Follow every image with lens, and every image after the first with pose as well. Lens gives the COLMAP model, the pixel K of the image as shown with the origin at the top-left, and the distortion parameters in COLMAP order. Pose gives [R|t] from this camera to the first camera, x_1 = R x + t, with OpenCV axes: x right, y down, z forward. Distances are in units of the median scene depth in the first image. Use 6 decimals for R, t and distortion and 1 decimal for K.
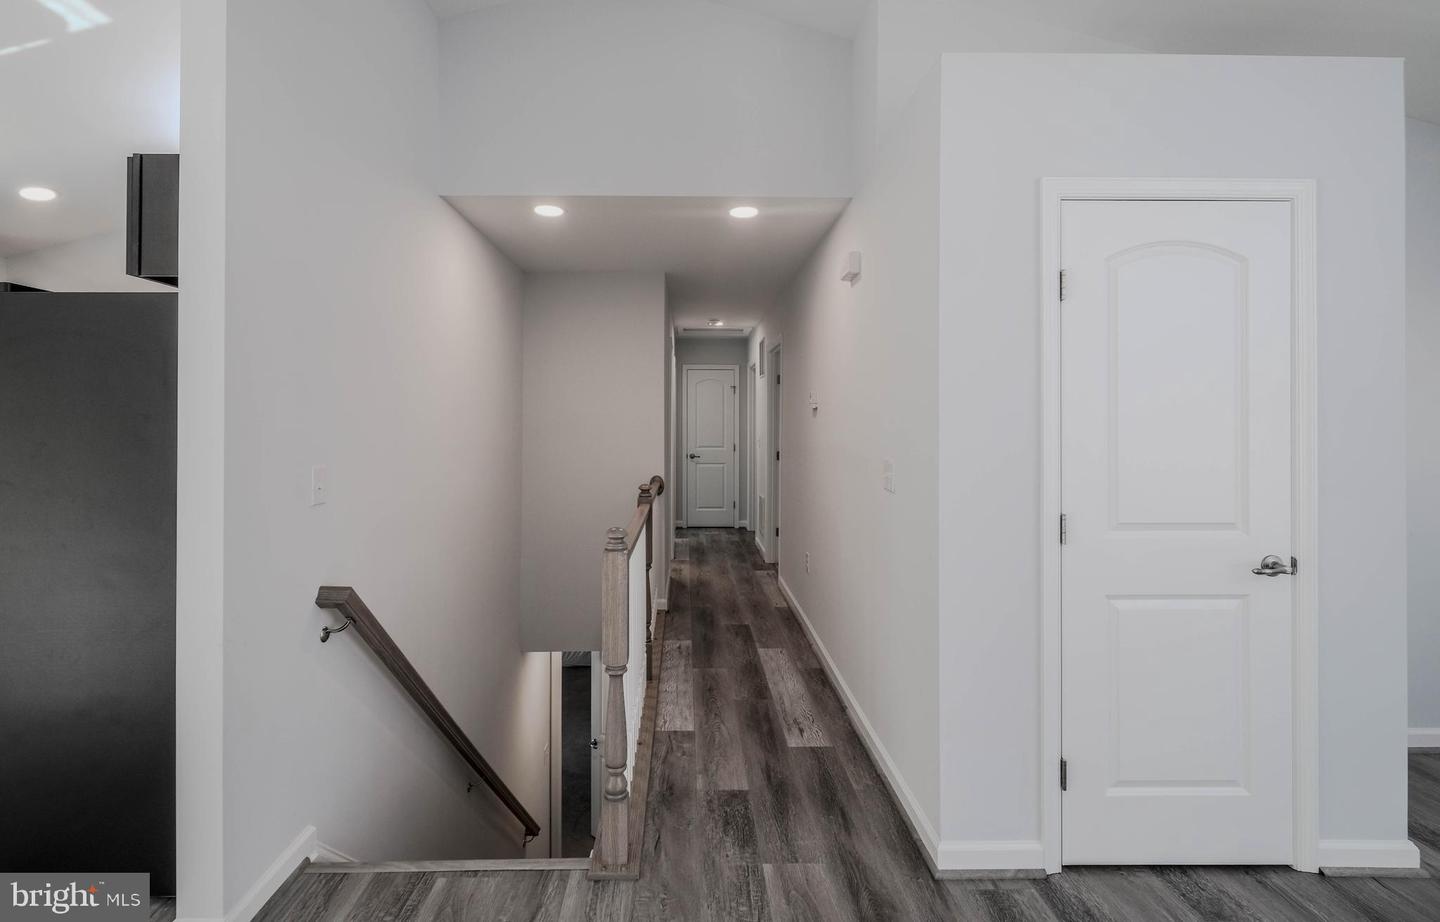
lens RADIAL K [[671.6, 0, 698.2], [0, 671.6, 413.7], [0, 0, 1]] dist [0.001033, 0.000072]
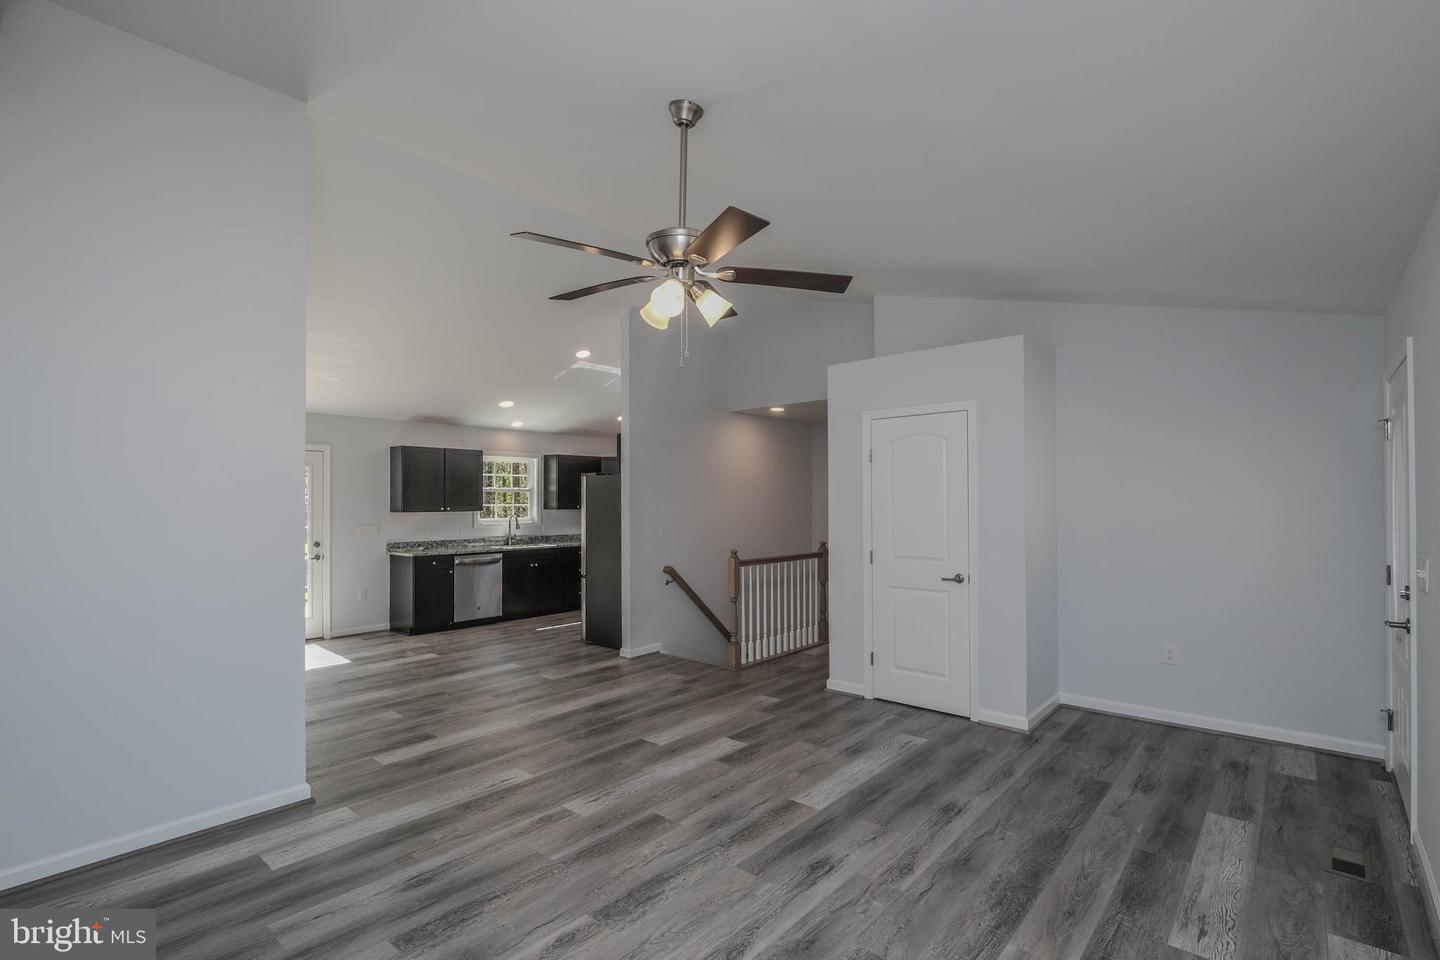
lens RADIAL K [[676.3, 0, 720.0], [0, 676.3, 480.0], [0, 0, 1]] dist [0.000143, 0.000064]
pose [[0.742111, -0.029206, -0.669641, 1.738700], [0.012565, 0.999481, -0.029667, -0.038071], [0.670159, 0.013602, 0.742093, -1.144688]]
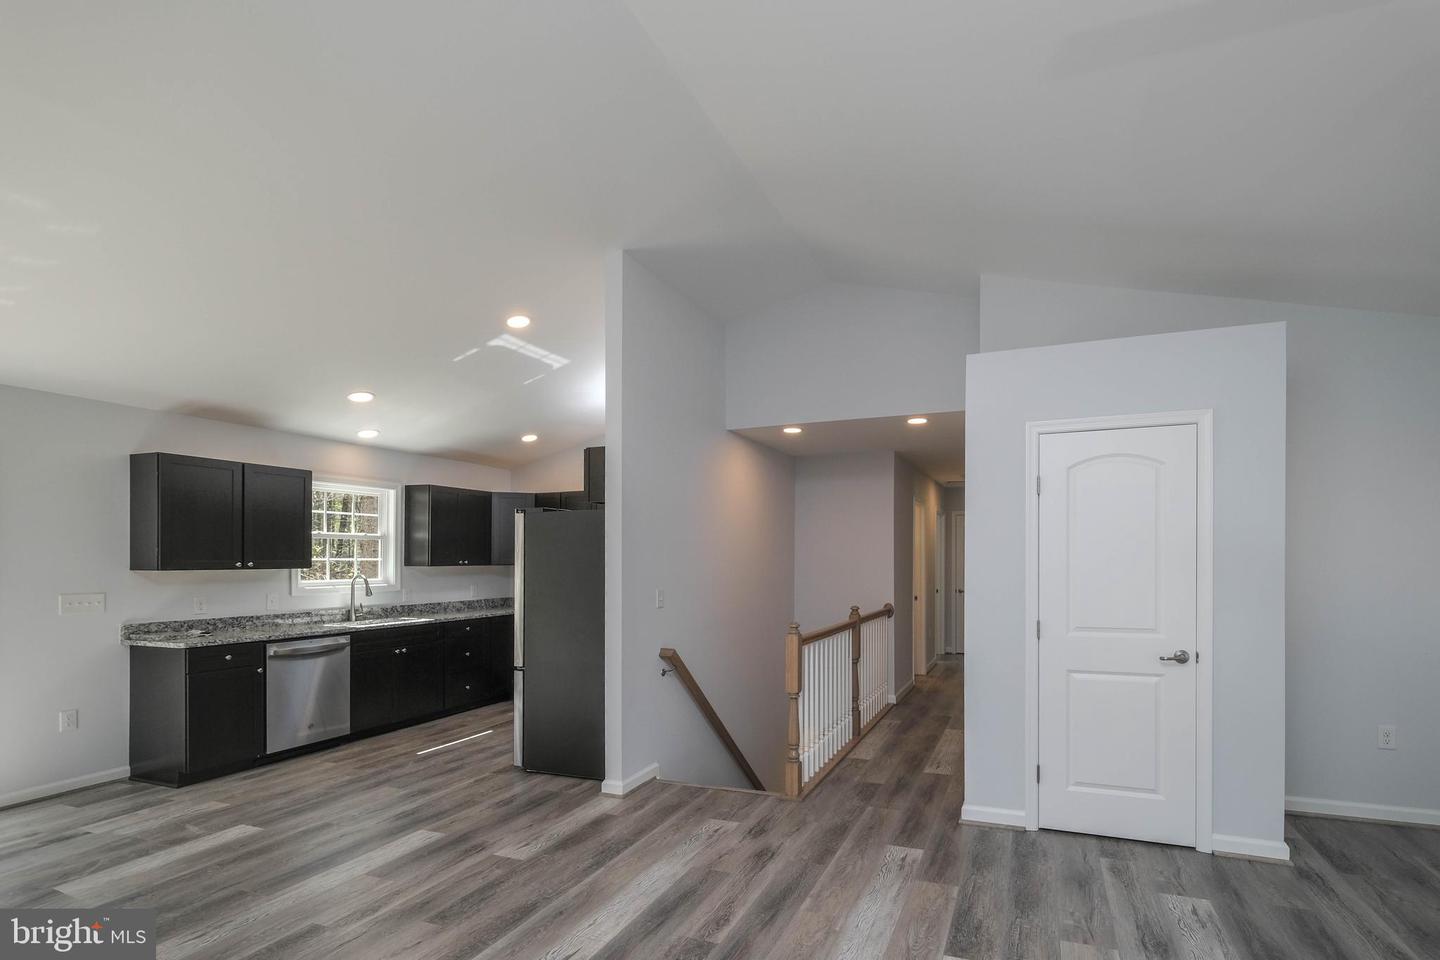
lens RADIAL K [[687.0, 0, 788.2], [0, 687.0, 551.7], [0, 0, 1]] dist [-0.004443, 0.000073]
pose [[0.930309, -0.011664, -0.366592, 0.583531], [0.009727, 0.999927, -0.007132, -0.017822], [0.366649, 0.003070, 0.930354, -0.826139]]
